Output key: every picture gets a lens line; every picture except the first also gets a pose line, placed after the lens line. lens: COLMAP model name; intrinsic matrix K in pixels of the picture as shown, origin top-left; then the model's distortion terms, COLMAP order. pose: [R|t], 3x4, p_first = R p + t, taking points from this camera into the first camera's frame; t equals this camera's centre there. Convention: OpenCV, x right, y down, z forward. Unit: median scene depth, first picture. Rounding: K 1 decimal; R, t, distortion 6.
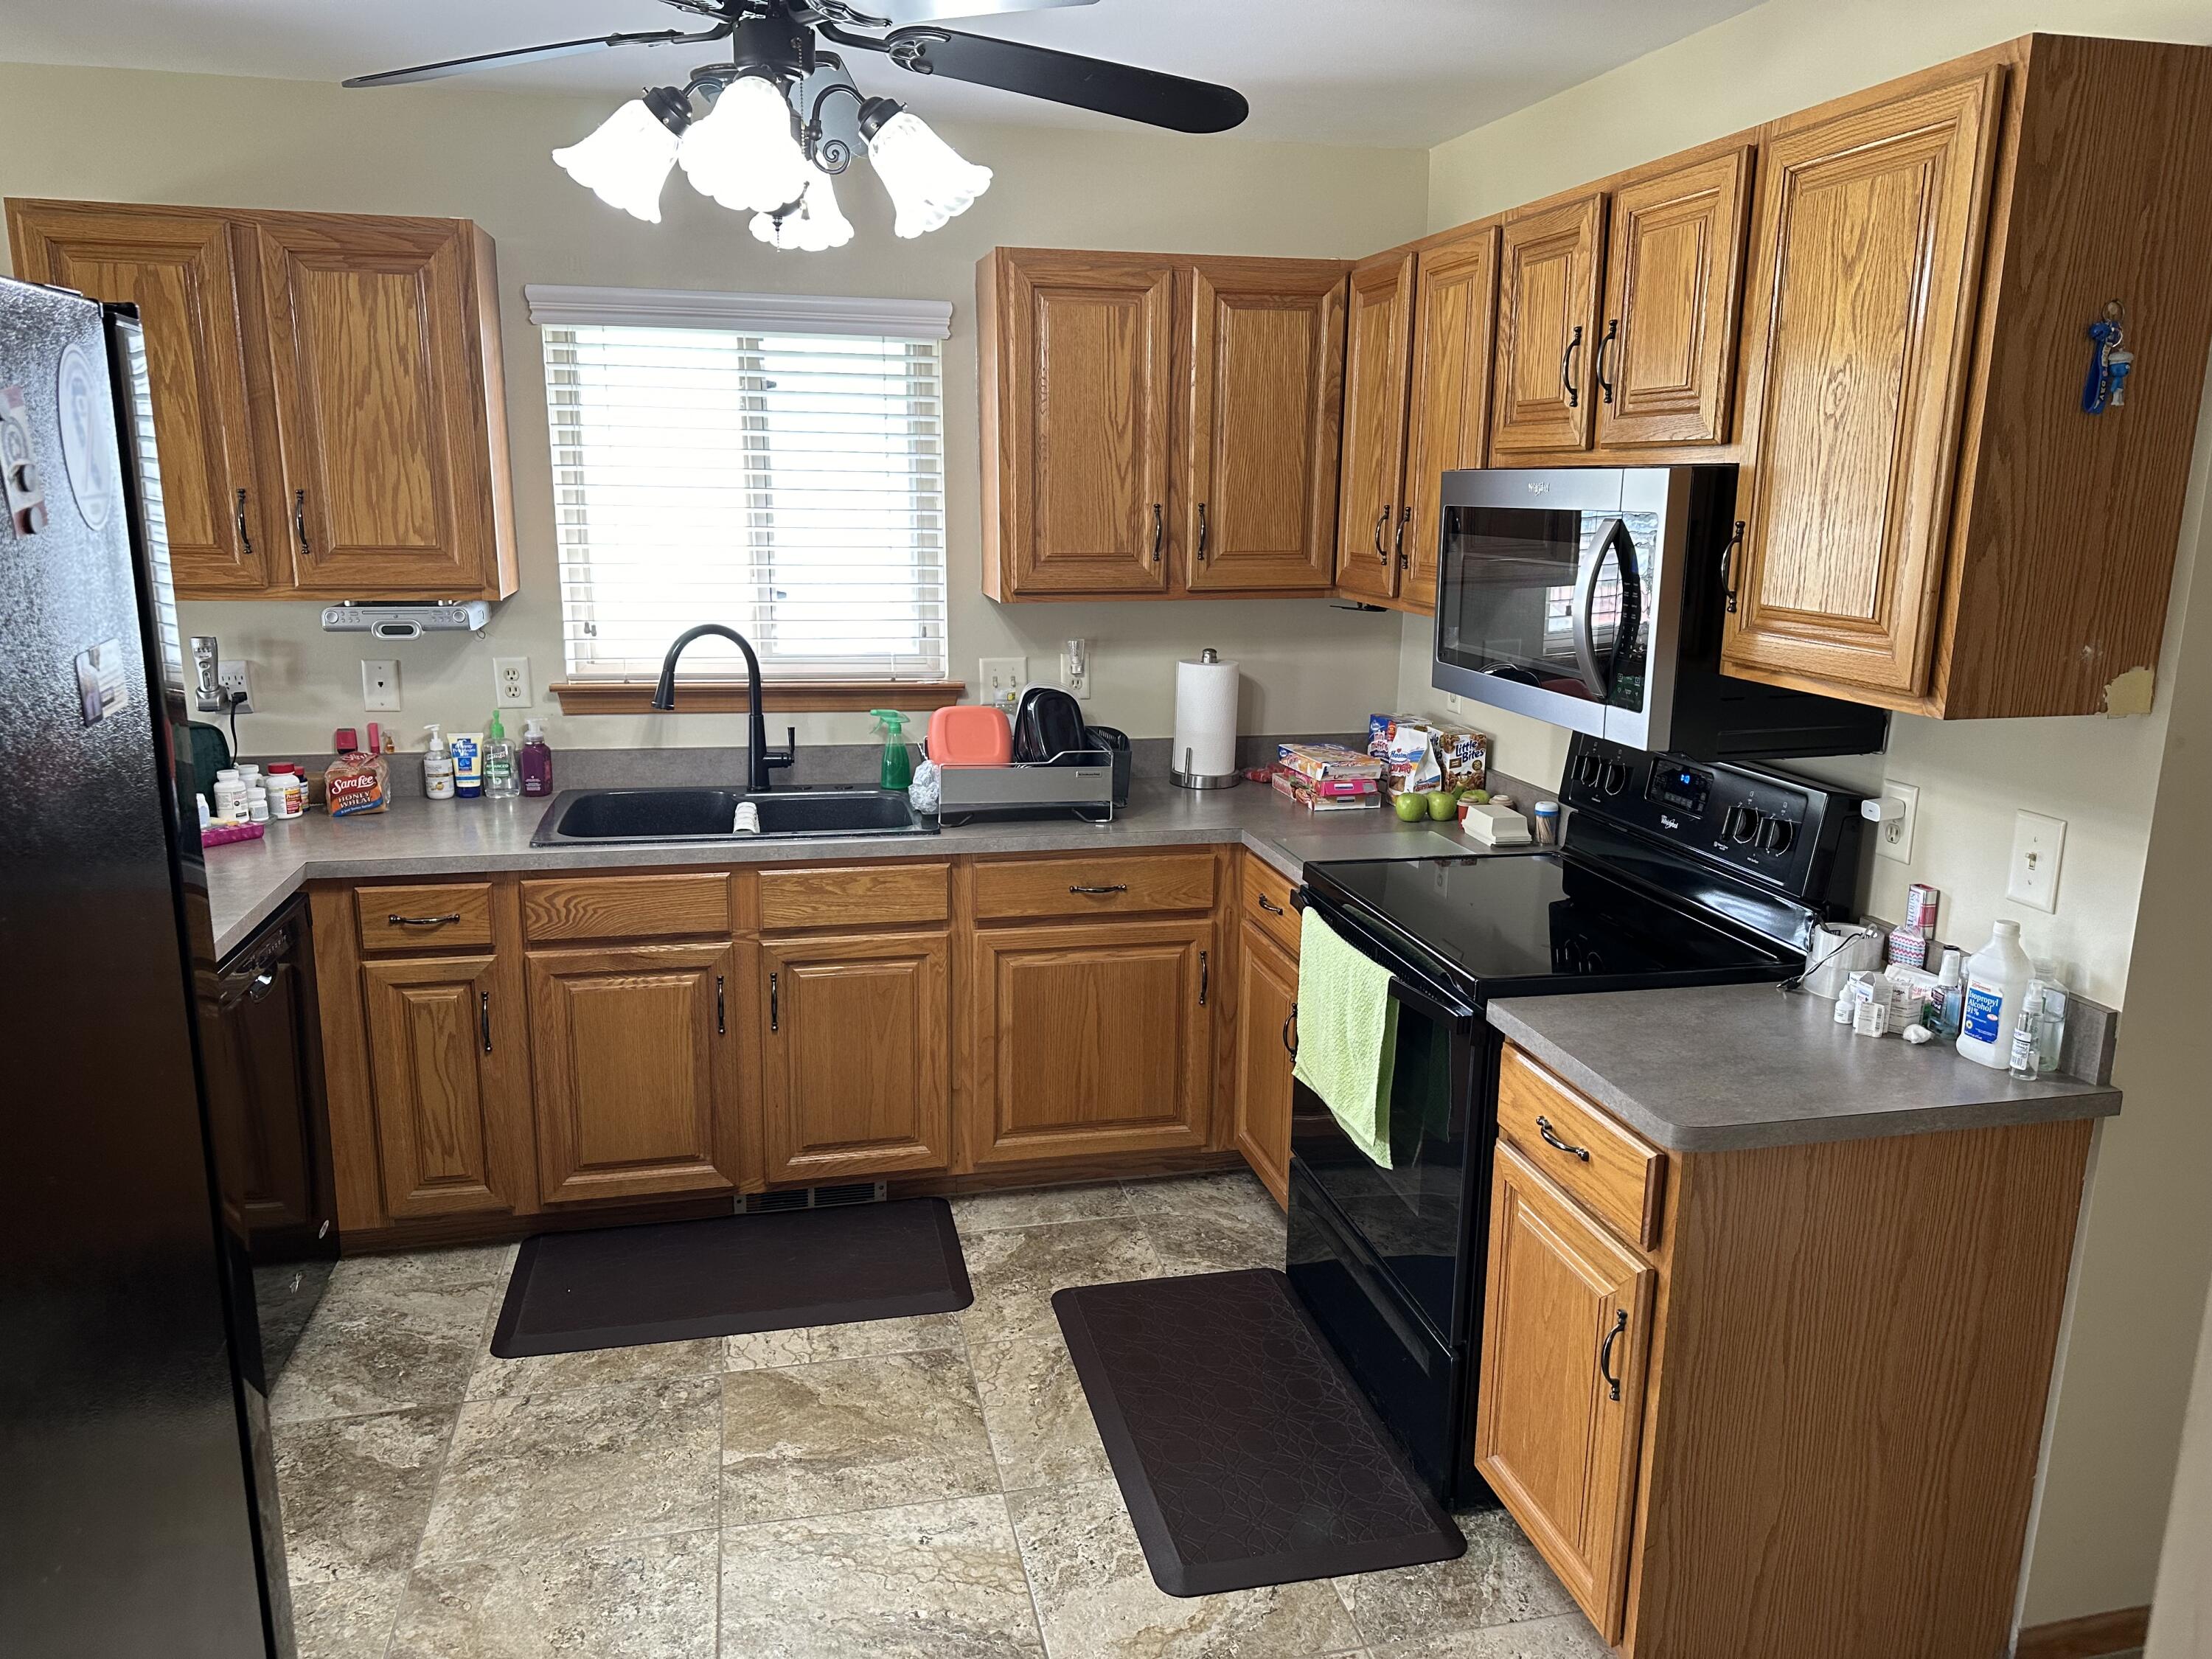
lens RADIAL K [[1561.3, 0, 1095.9], [0, 1561.3, 830.1], [0, 0, 1]] dist [0.070105, -0.054181]
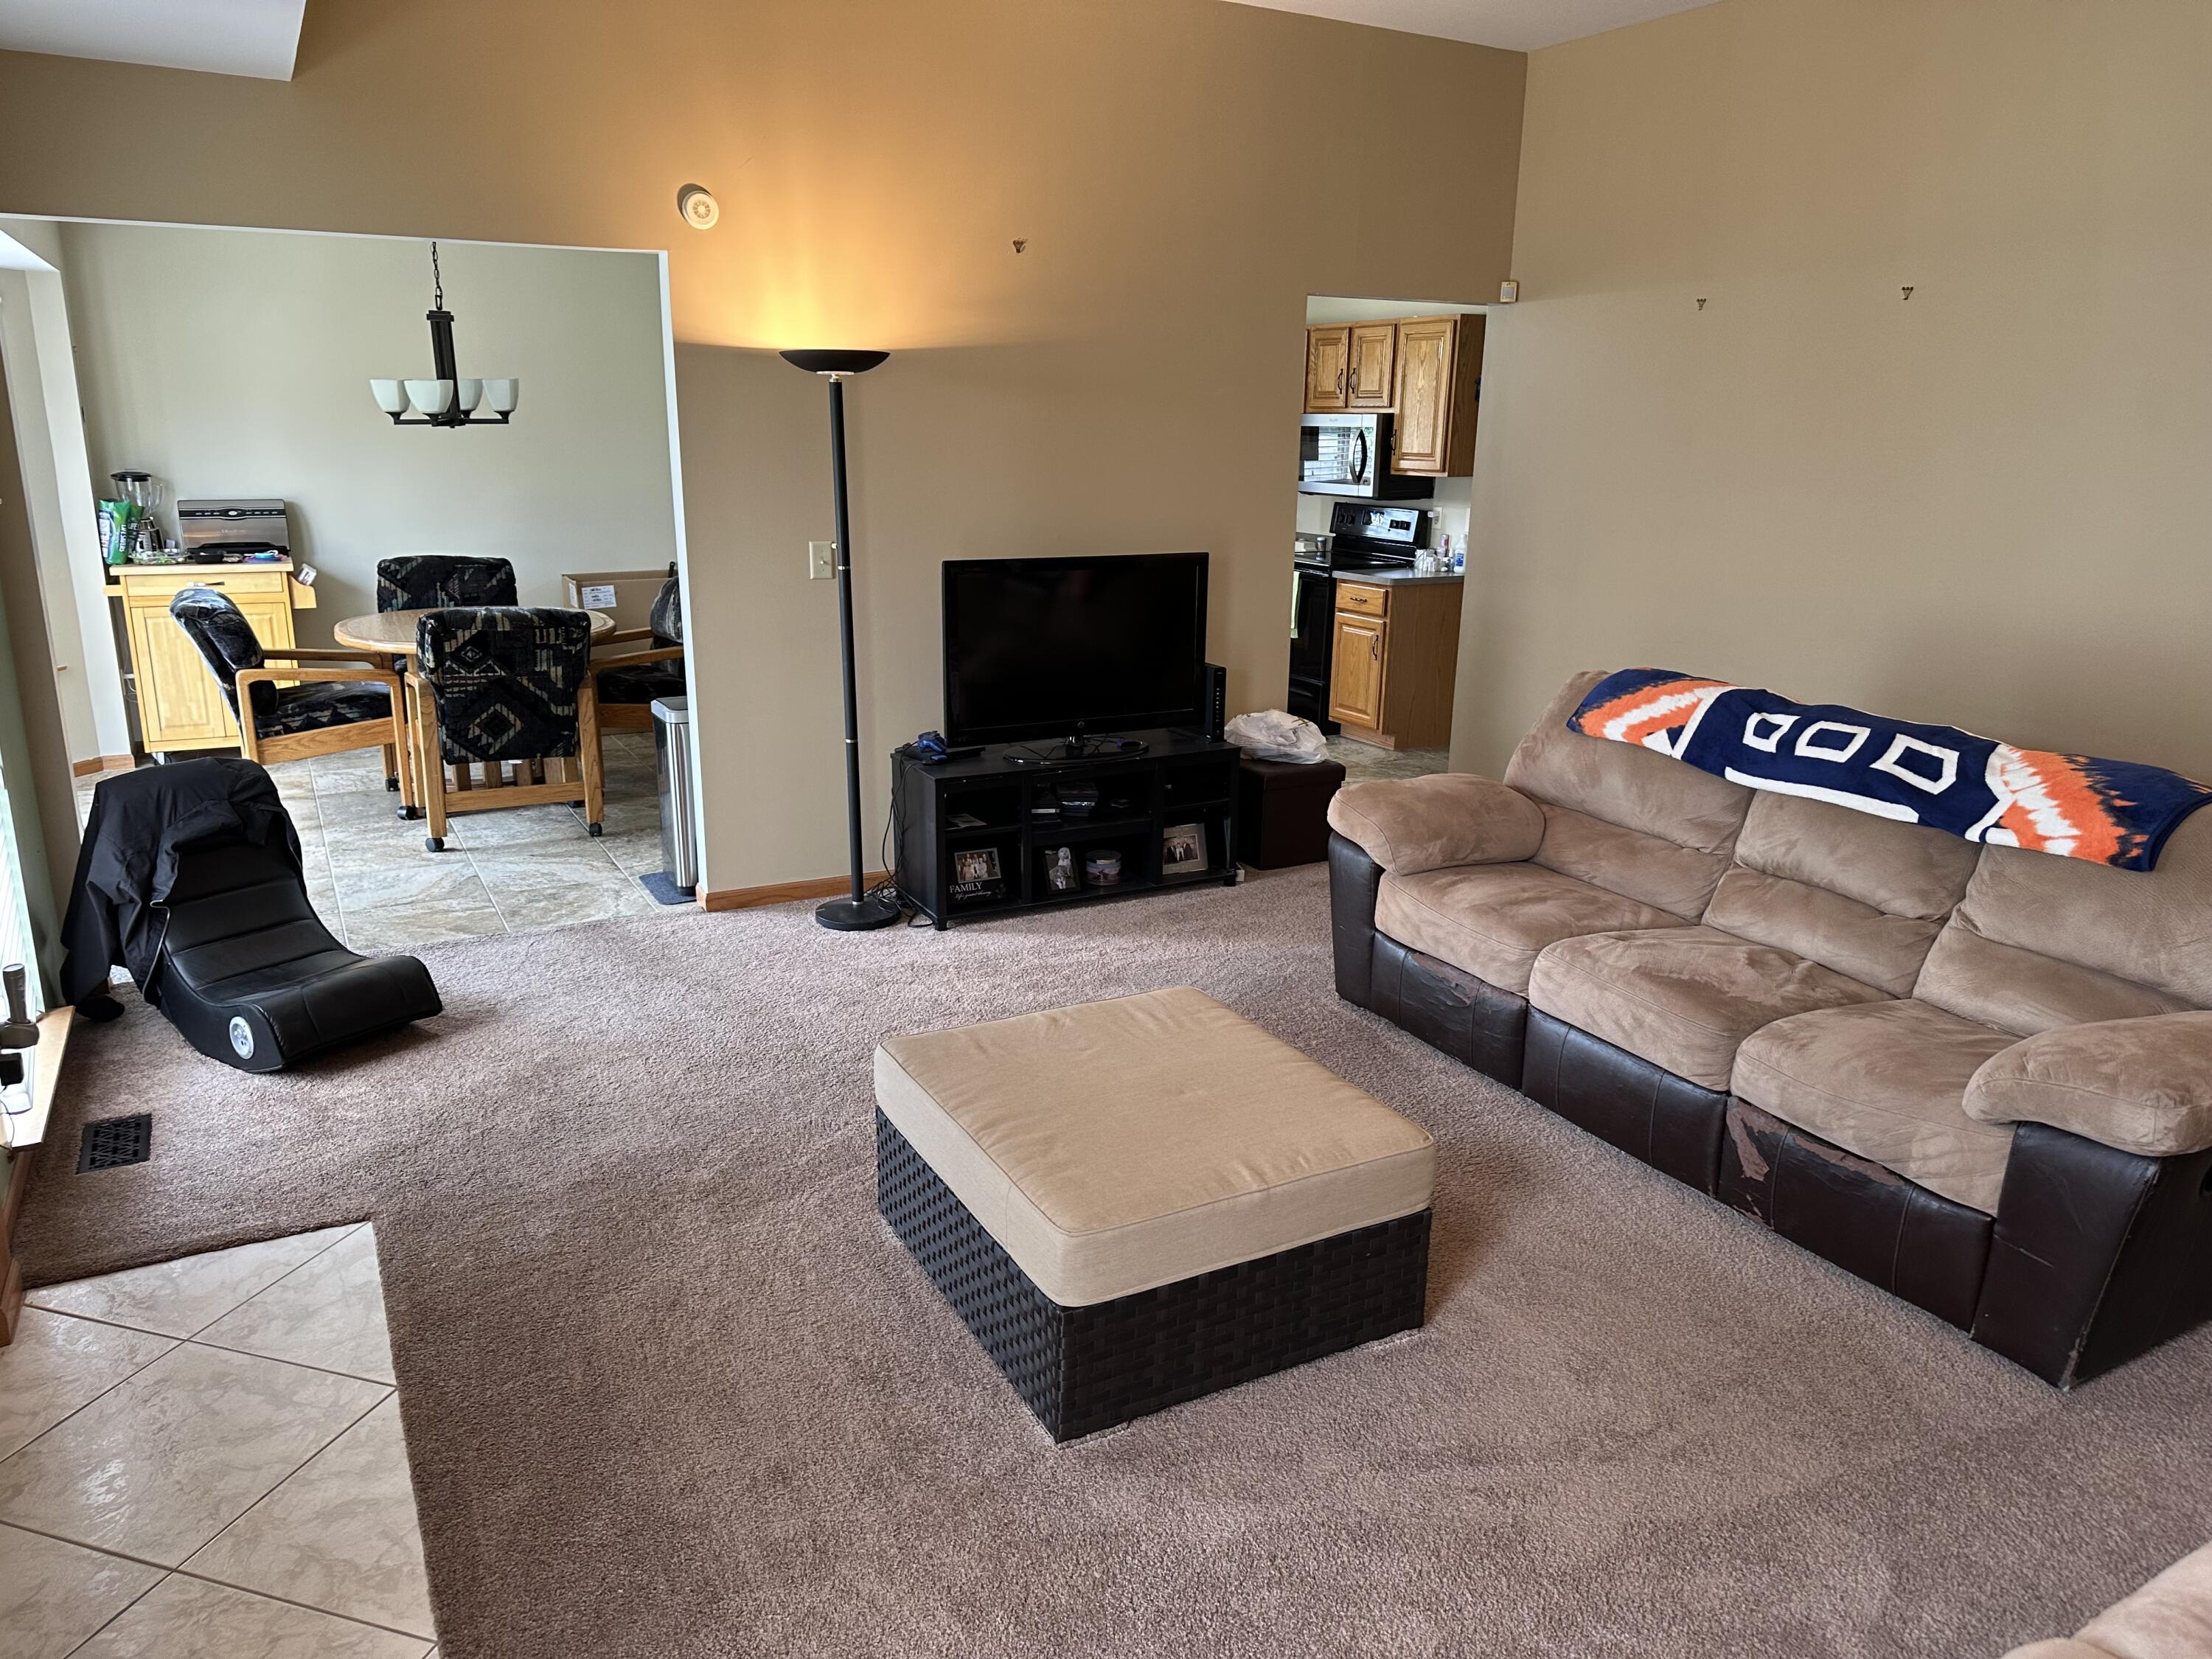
lens RADIAL K [[1561.3, 0, 1109.8], [0, 1561.3, 842.5], [0, 0, 1]] dist [0.070105, -0.054181]
pose [[0.963857, -0.057308, 0.260182, -1.142134], [0.044817, 0.997551, 0.053697, 0.494000], [-0.262622, -0.040095, 0.964065, -2.195550]]
